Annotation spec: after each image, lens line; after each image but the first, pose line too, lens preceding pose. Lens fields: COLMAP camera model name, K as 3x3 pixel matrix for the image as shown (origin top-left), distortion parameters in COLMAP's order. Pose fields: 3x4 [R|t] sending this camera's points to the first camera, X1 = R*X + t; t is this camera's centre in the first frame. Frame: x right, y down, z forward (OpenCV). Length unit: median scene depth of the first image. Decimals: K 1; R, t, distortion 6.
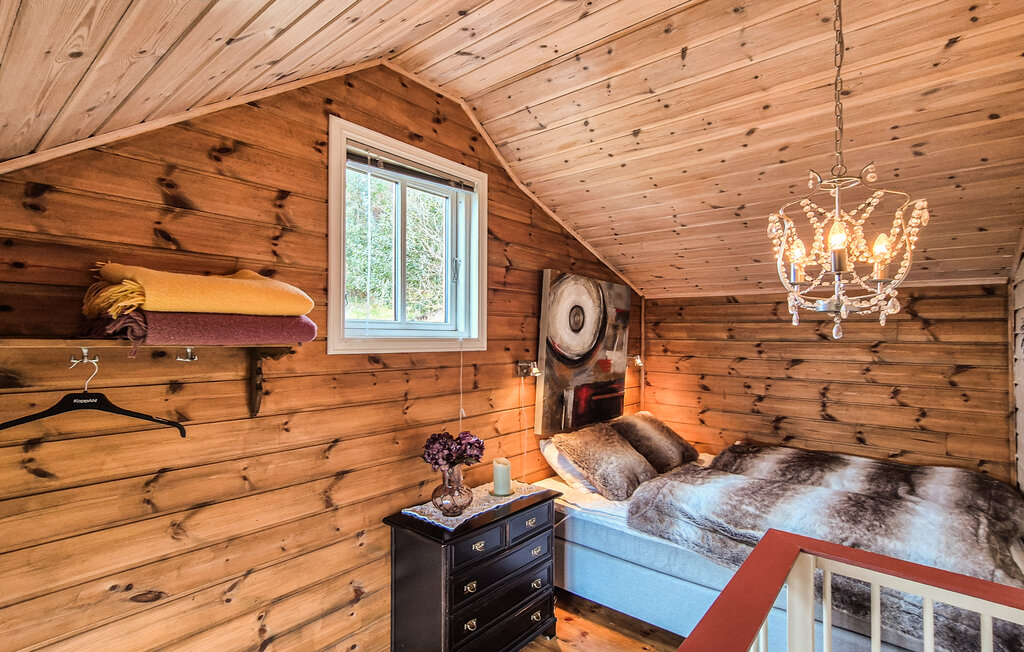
lens RADIAL K [[468.8, 0, 513.1], [0, 468.8, 329.4], [0, 0, 1]] dist [-0.002260, -0.000263]
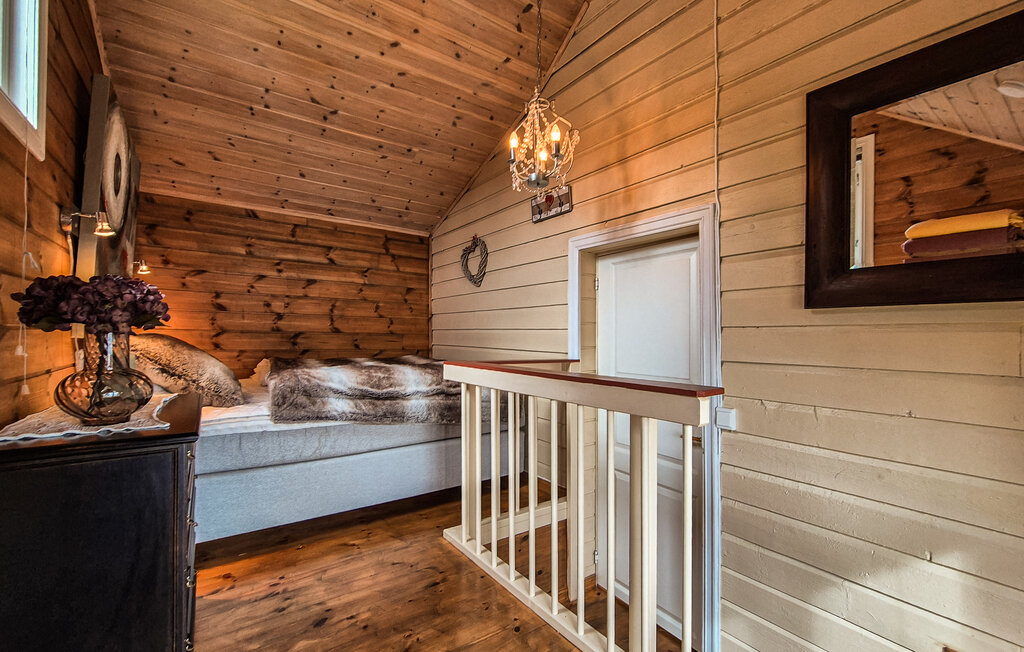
lens RADIAL K [[468.8, 0, 513.1], [0, 468.8, 329.4], [0, 0, 1]] dist [-0.002260, -0.000263]
pose [[0.245332, 0.008734, 0.969400, -0.354810], [-0.007259, 0.999948, -0.007172, 0.191617], [-0.969412, -0.005277, 0.245382, 0.279342]]
